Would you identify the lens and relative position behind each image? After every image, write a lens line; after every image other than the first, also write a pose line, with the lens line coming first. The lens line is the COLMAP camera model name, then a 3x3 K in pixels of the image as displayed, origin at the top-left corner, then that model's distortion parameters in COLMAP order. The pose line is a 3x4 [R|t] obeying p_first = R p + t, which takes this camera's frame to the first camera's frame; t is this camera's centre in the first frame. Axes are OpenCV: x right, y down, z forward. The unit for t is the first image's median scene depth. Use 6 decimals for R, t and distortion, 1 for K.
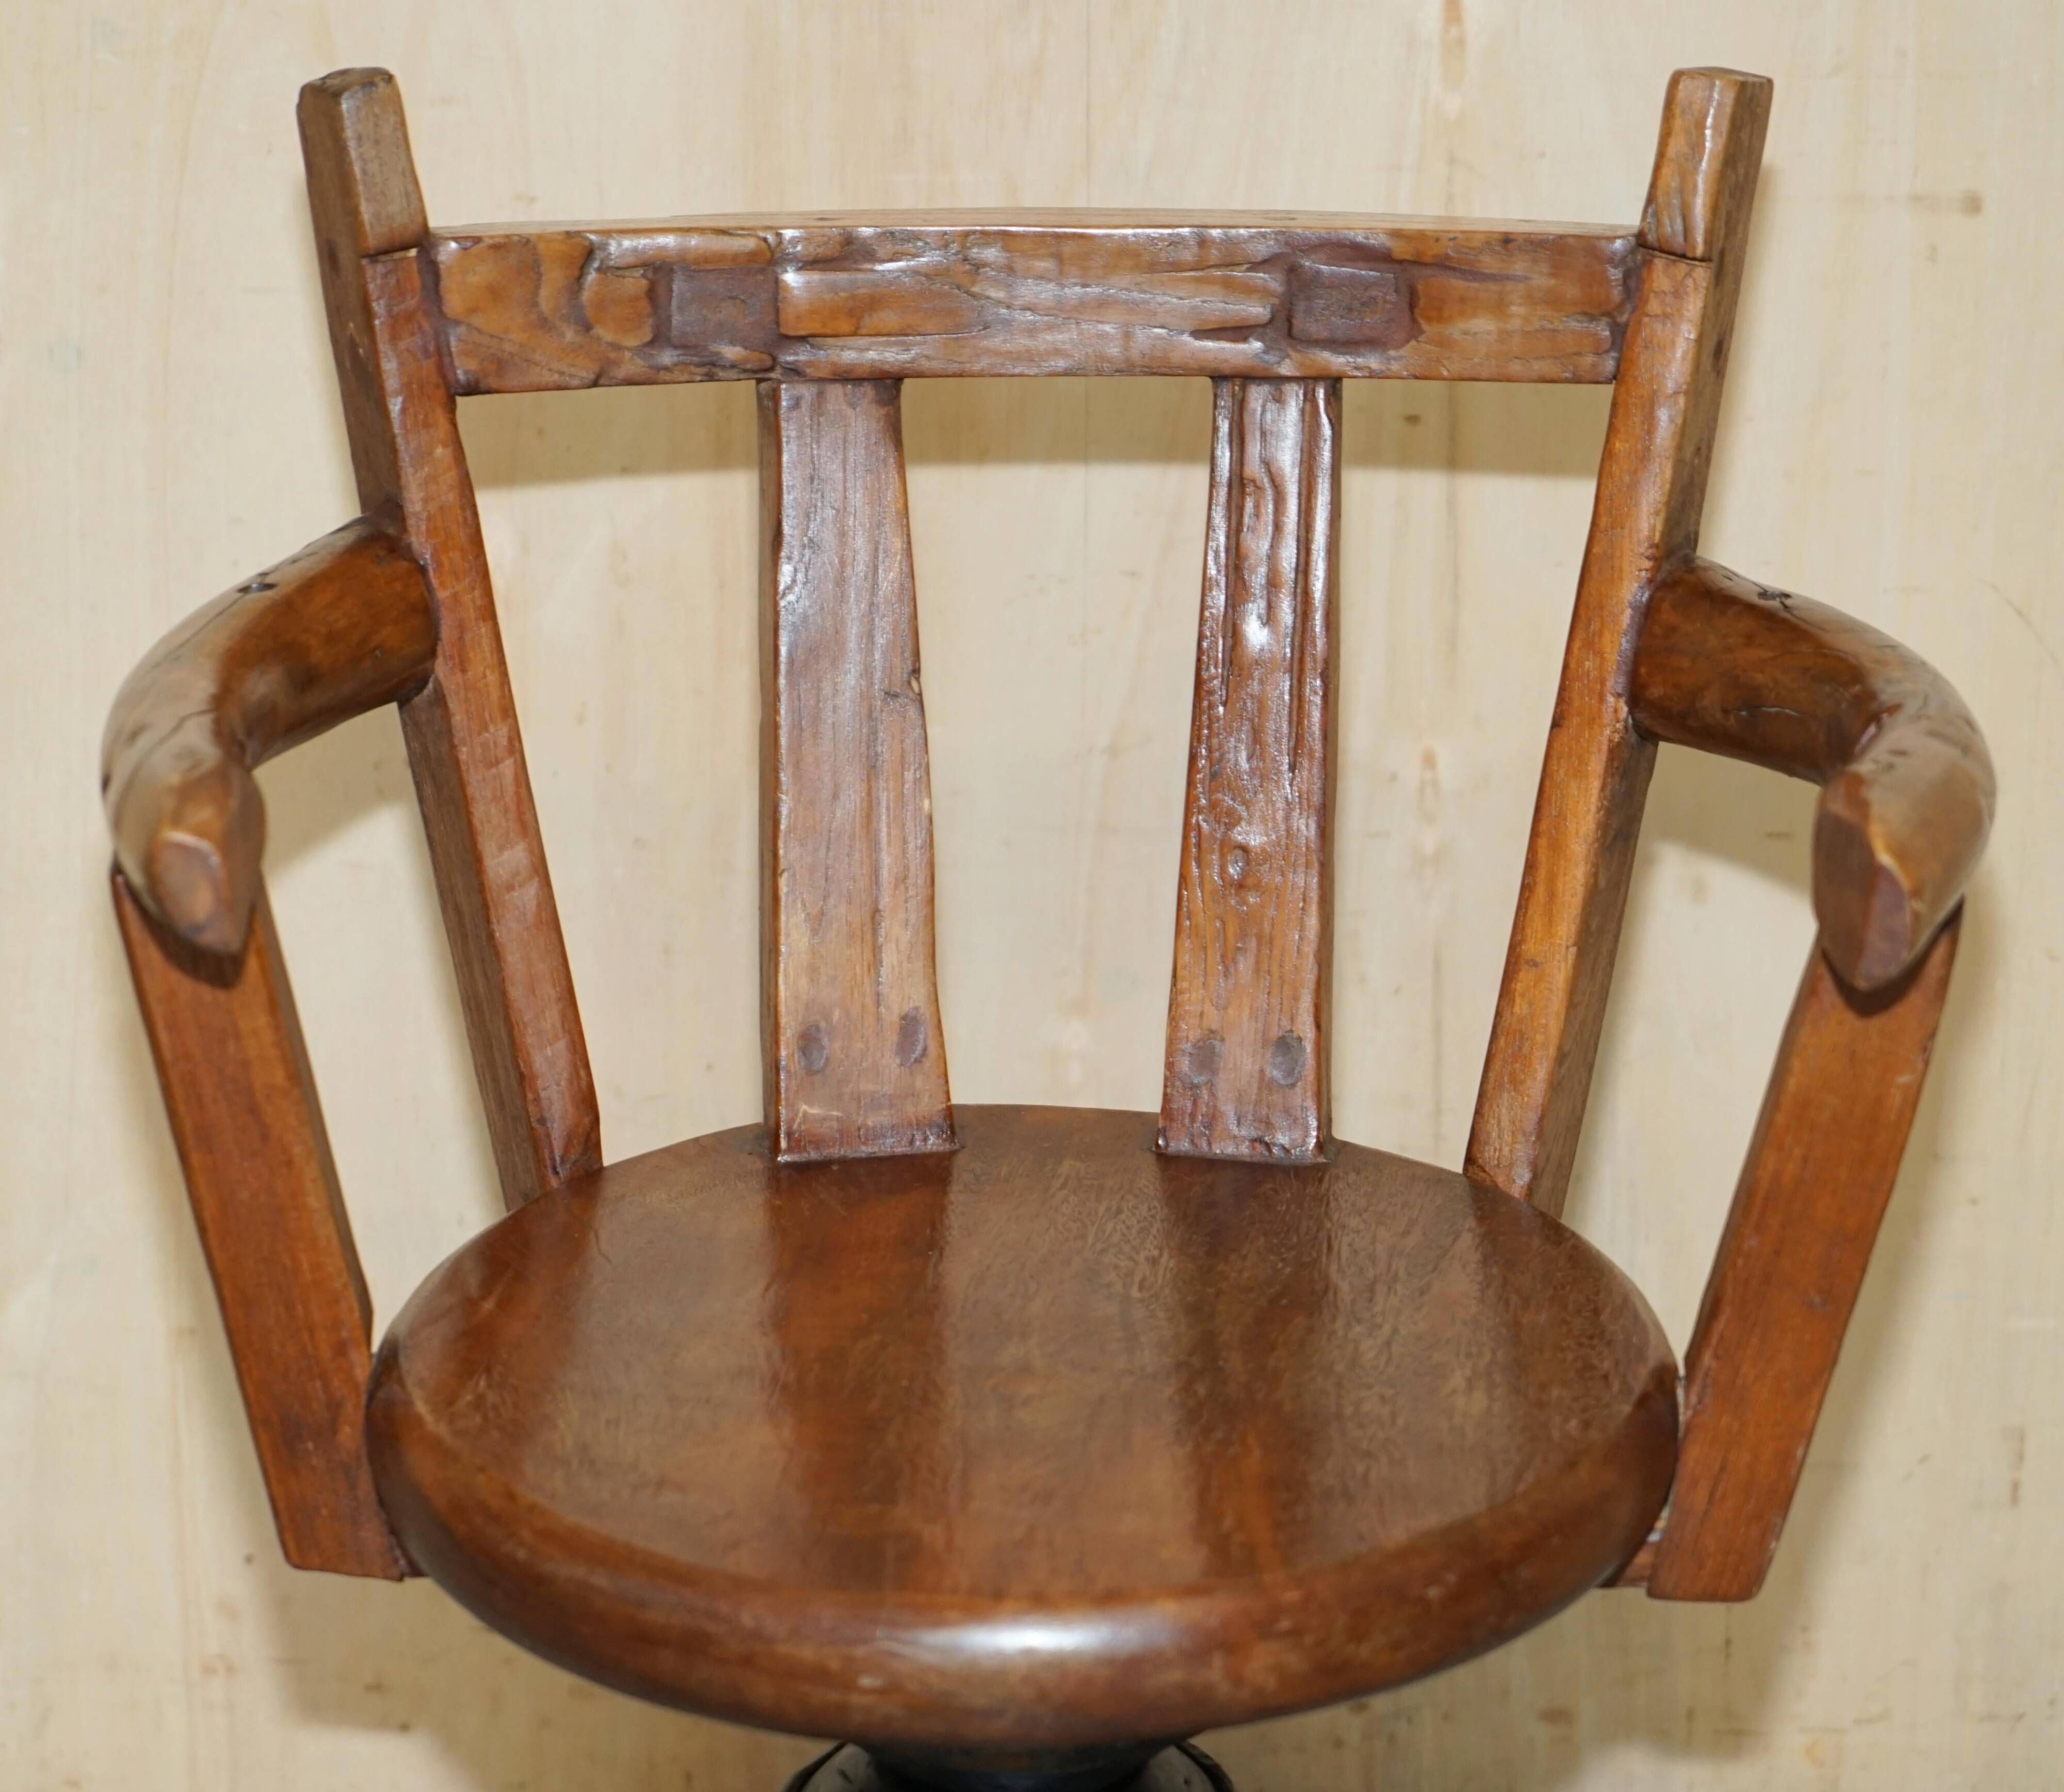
lens RADIAL K [[6038.1, 0, 1023.4], [0, 6038.1, 947.2], [0, 0, 1]] dist [-0.011428, 0.000000]
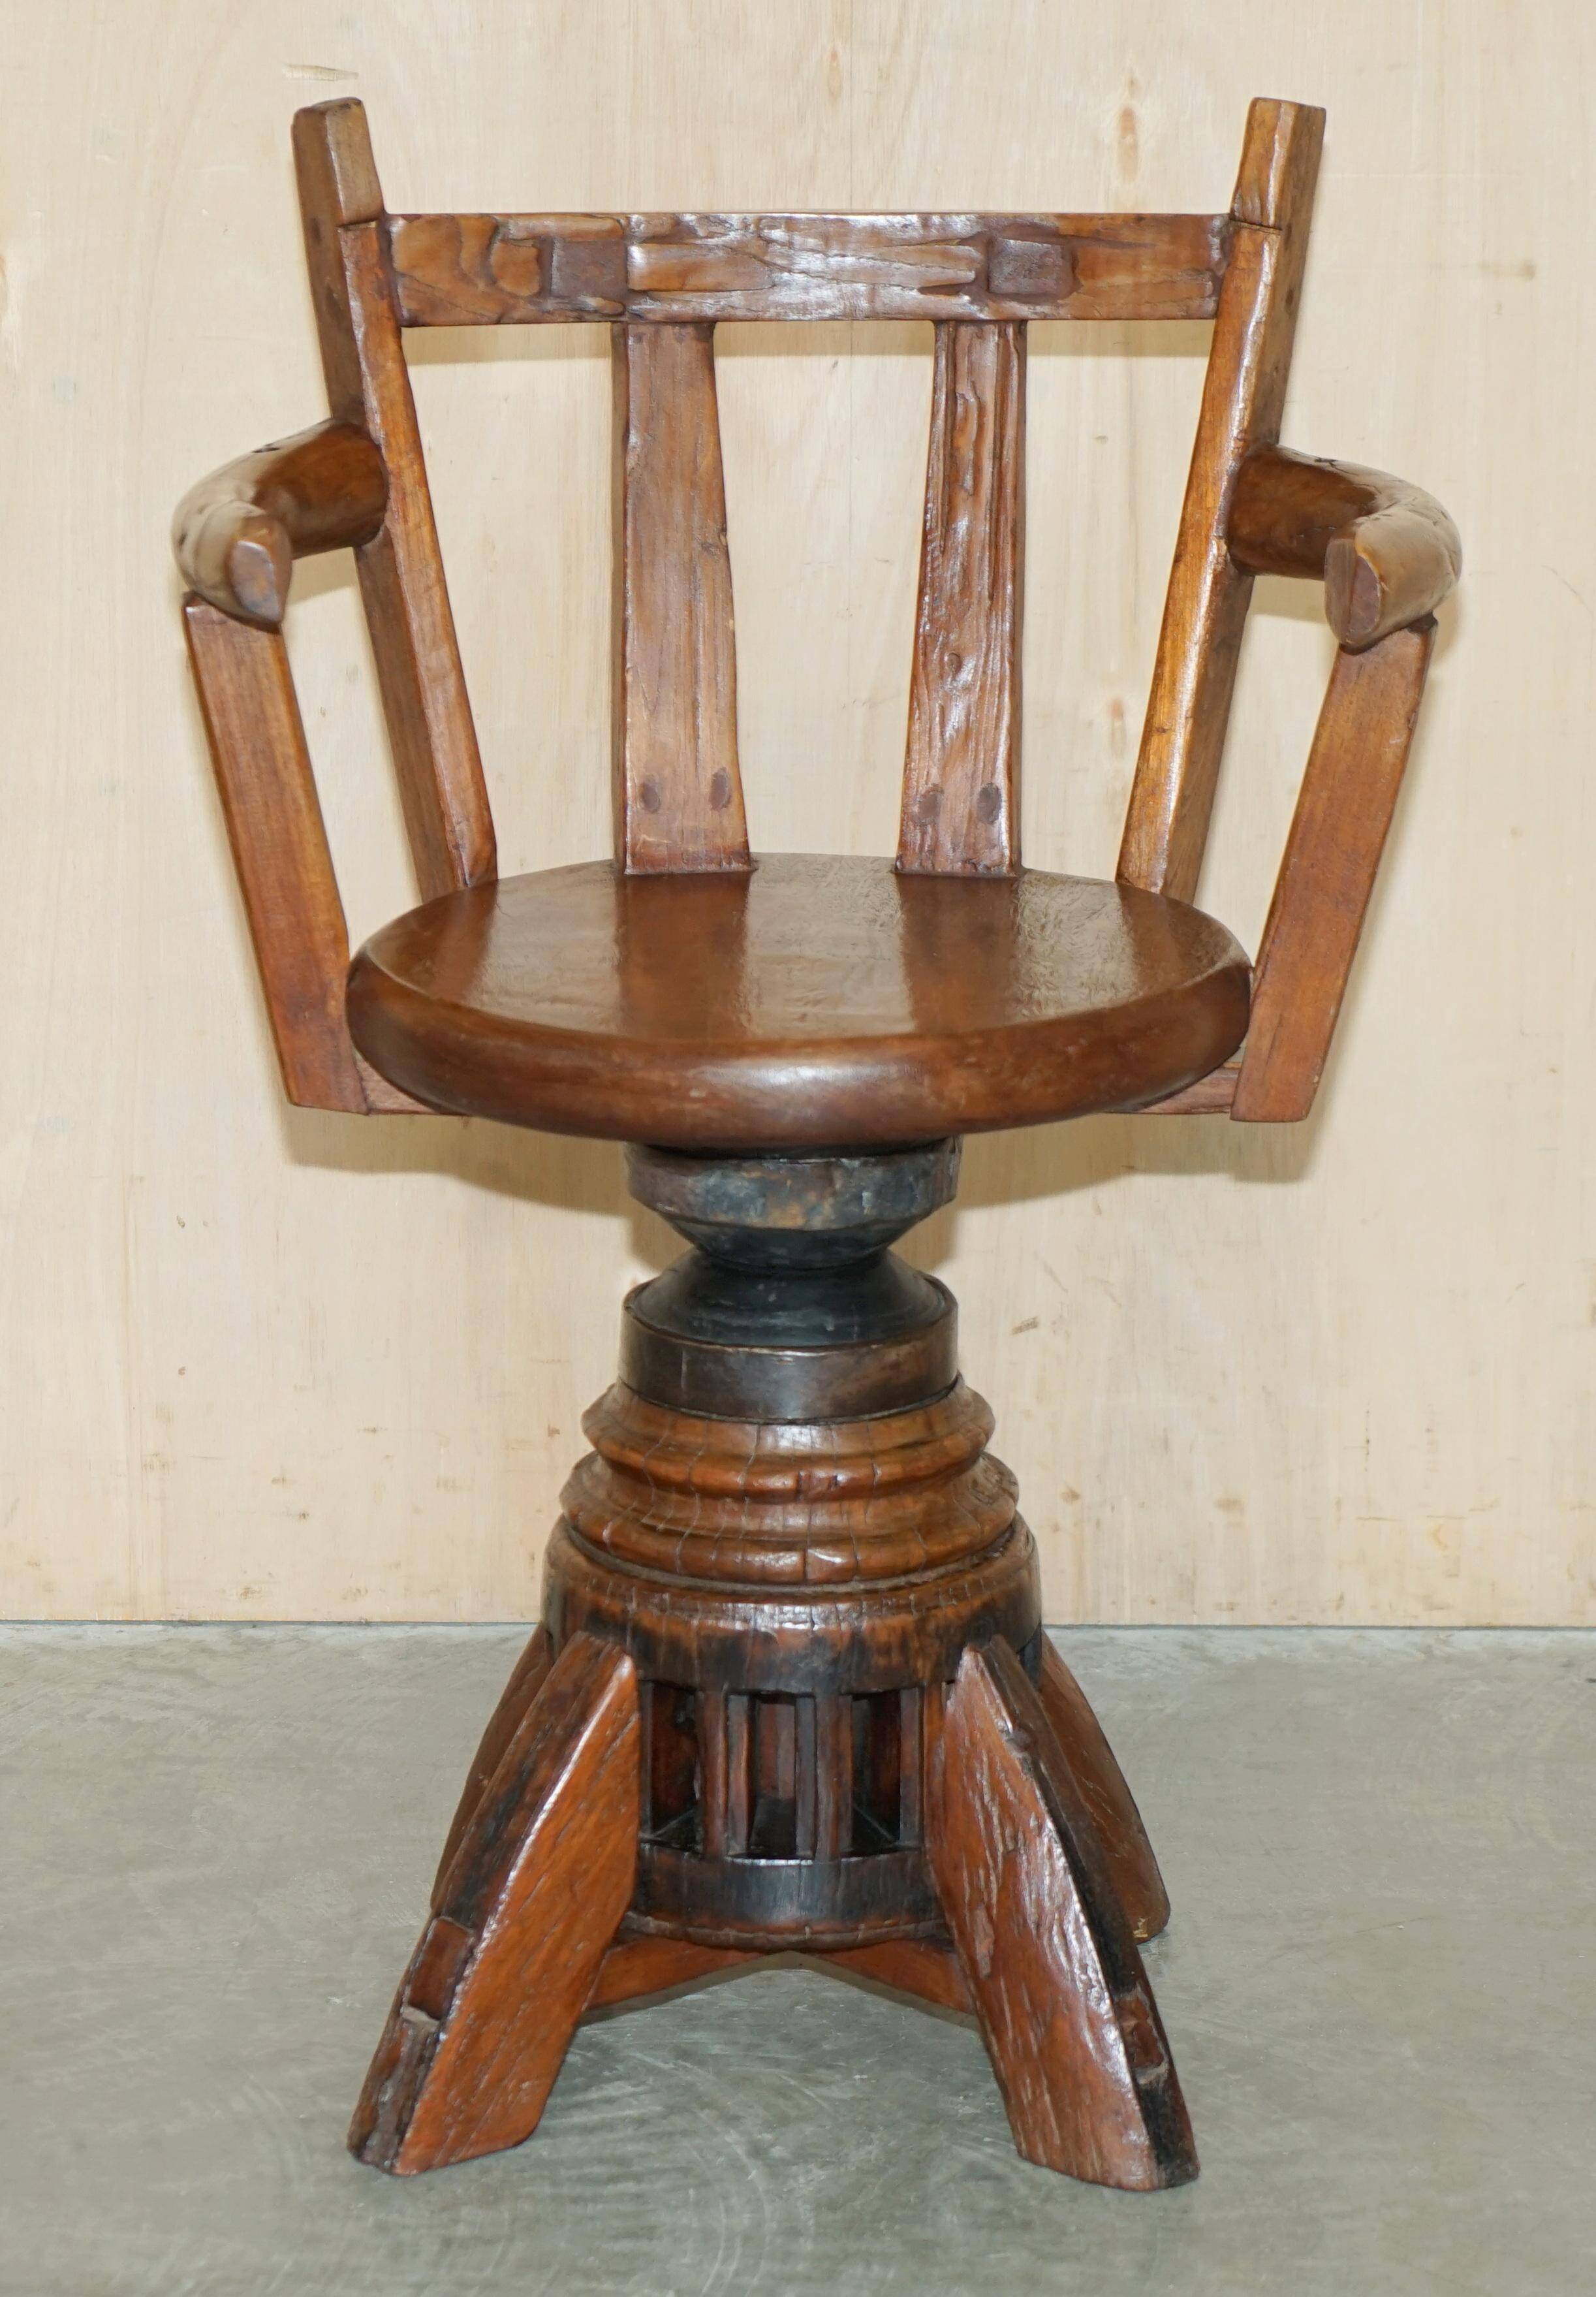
lens RADIAL K [[8053.9, 0, 765.8], [0, 8053.9, 1194.4], [0, 0, 1]] dist [-0.062052, 0.000000]
pose [[0.999983, 0.000524, -0.005794, 0.003009], [-0.001043, 0.995954, -0.089856, 0.282415], [0.005724, 0.089860, 0.995938, -0.870248]]
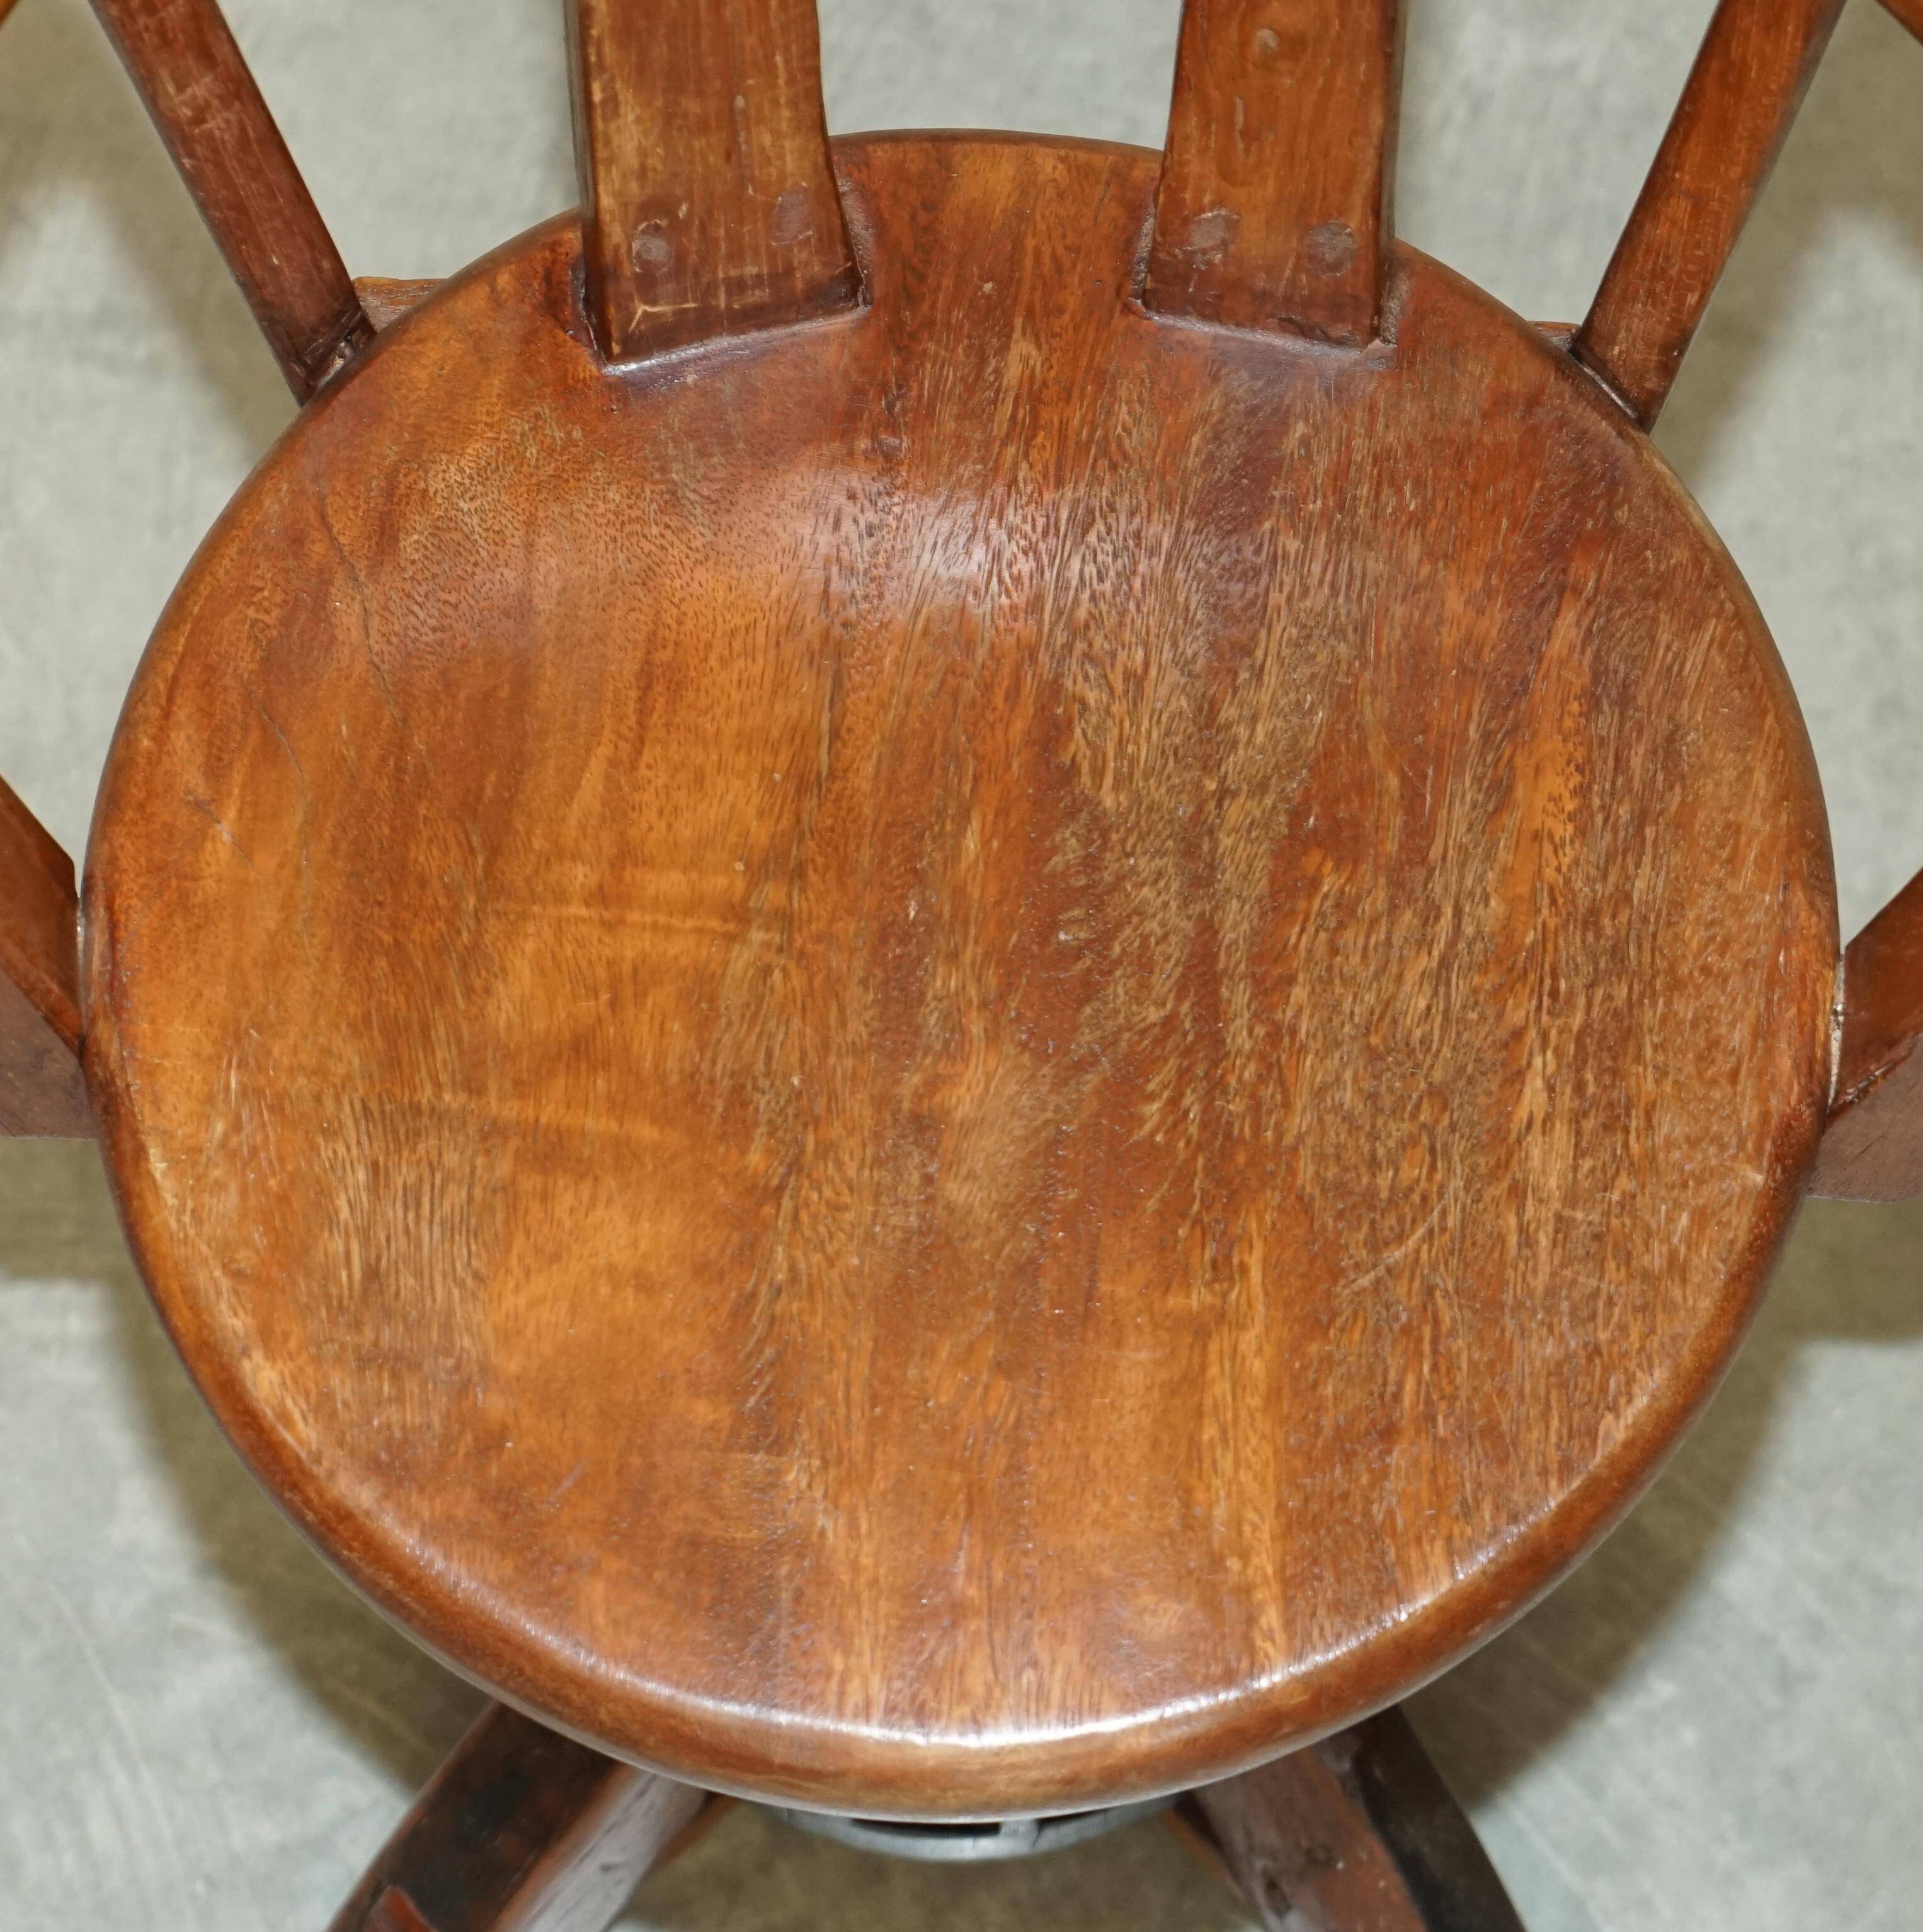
lens RADIAL K [[7599.9, 0, 967.6], [0, 7599.9, 973.7], [0, 0, 1]] dist [0.022152, 0.000000]
pose [[0.999936, -0.005240, -0.010029, 0.010243], [0.011037, 0.646992, 0.762417, -0.610781], [0.002493, -0.762479, 0.647008, 0.373558]]
